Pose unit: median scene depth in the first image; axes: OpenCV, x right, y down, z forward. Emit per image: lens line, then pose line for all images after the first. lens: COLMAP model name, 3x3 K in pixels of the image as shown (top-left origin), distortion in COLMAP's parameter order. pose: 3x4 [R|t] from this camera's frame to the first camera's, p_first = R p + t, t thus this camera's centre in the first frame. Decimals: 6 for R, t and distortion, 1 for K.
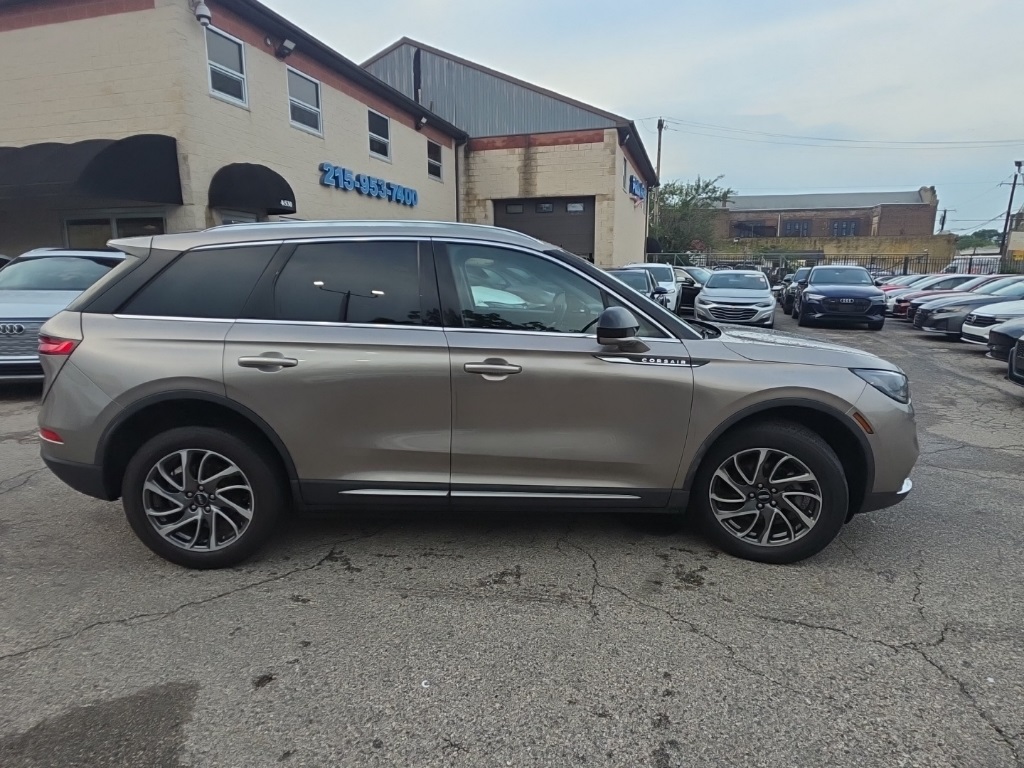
lens RADIAL K [[628.6, 0, 502.4], [0, 628.6, 386.2], [0, 0, 1]] dist [0.008105, -0.003173]
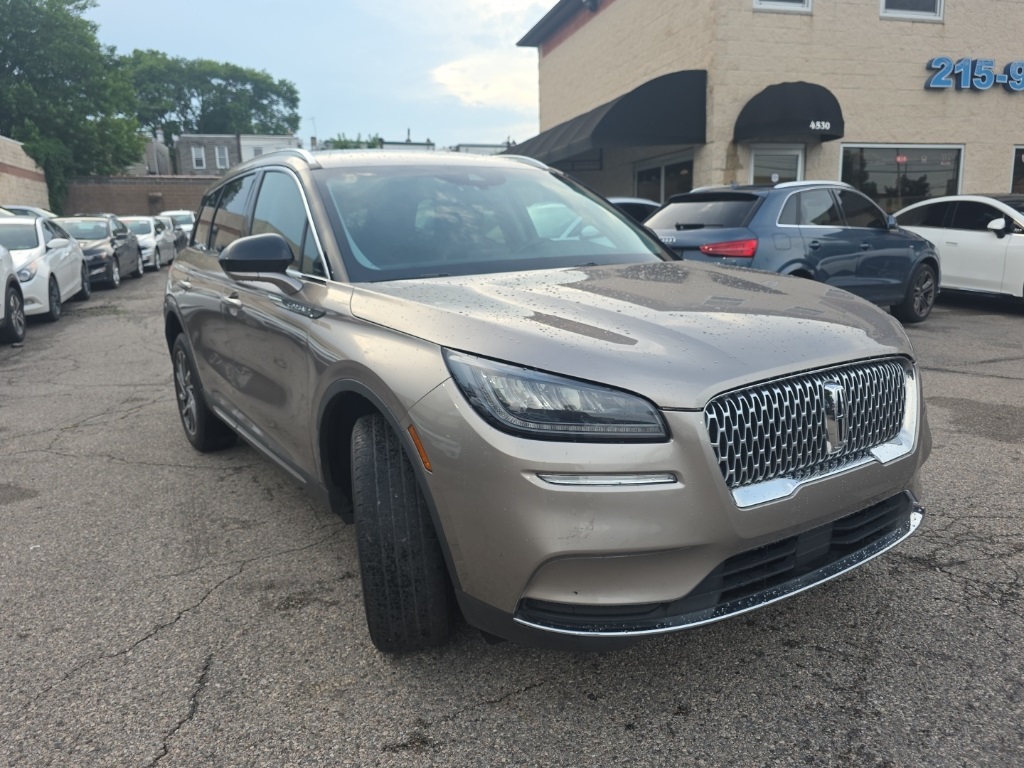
lens RADIAL K [[740.7, 0, 516.9], [0, 740.7, 390.5], [0, 0, 1]] dist [0.030552, -0.032343]
pose [[0.541063, 0.156941, -0.826208, 0.267231], [-0.119898, 0.986793, 0.108927, -0.016590], [0.832391, 0.040124, 0.552734, 0.169563]]
